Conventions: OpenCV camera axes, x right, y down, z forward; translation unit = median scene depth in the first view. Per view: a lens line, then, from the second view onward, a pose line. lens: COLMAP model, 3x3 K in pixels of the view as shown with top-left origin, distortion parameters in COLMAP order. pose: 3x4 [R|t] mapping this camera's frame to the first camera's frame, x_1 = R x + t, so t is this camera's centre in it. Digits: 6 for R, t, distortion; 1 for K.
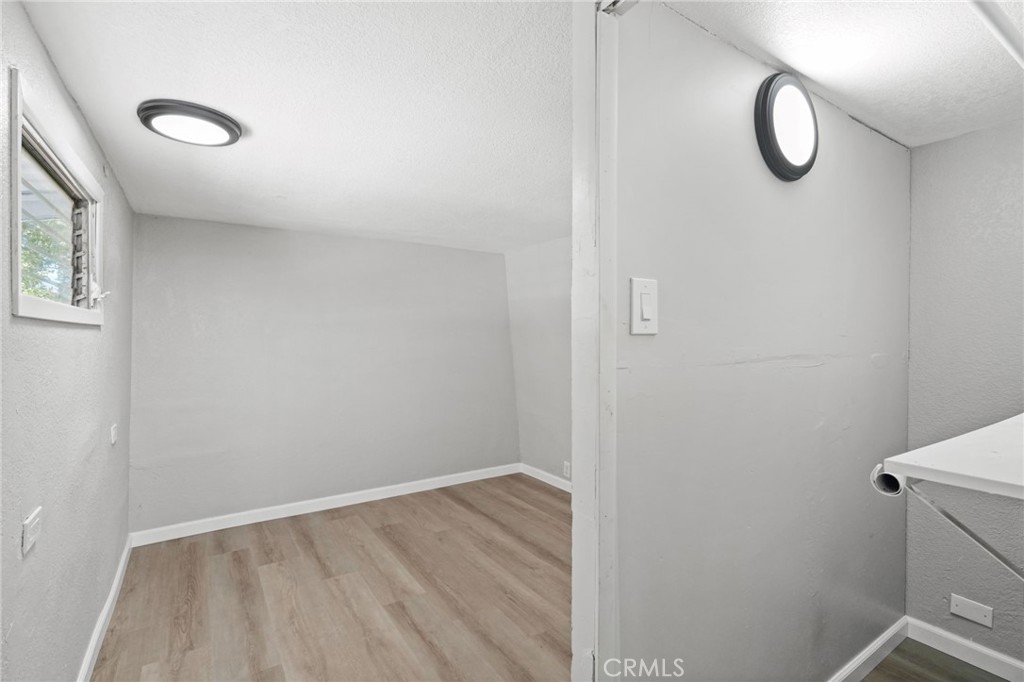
lens RADIAL K [[473.8, 0, 512.0], [0, 473.8, 341.0], [0, 0, 1]] dist [0.000658, 0.000199]
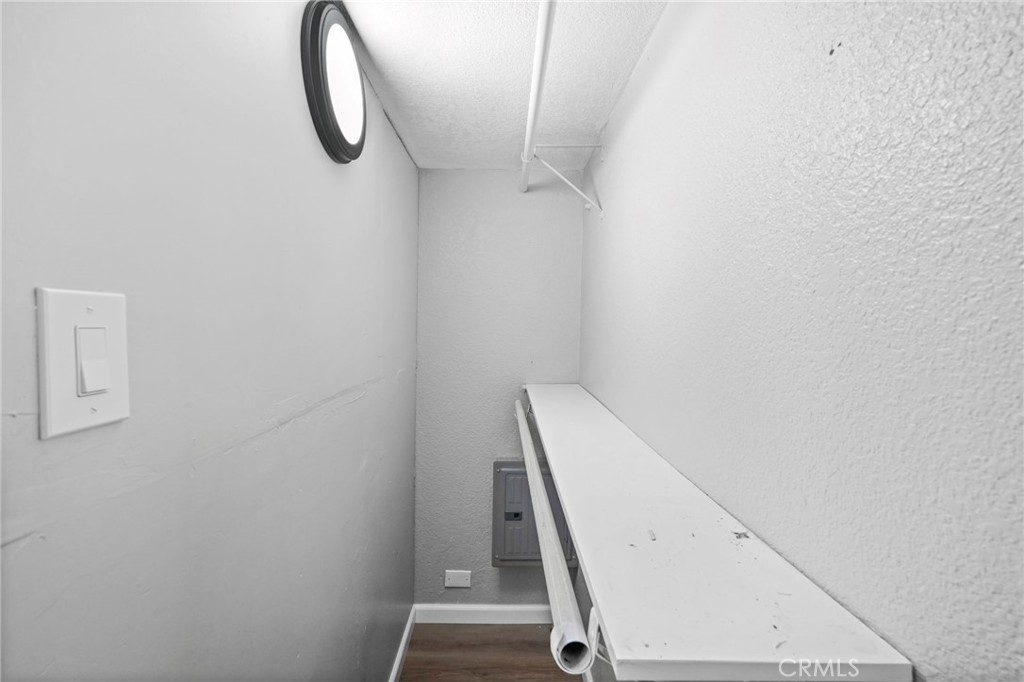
lens RADIAL K [[473.8, 0, 512.0], [0, 473.8, 341.0], [0, 0, 1]] dist [0.000658, 0.000199]
pose [[0.550085, -0.023970, 0.834765, 0.098348], [0.007592, 0.999690, 0.023703, -0.066357], [-0.835074, -0.006701, 0.550096, 0.329018]]
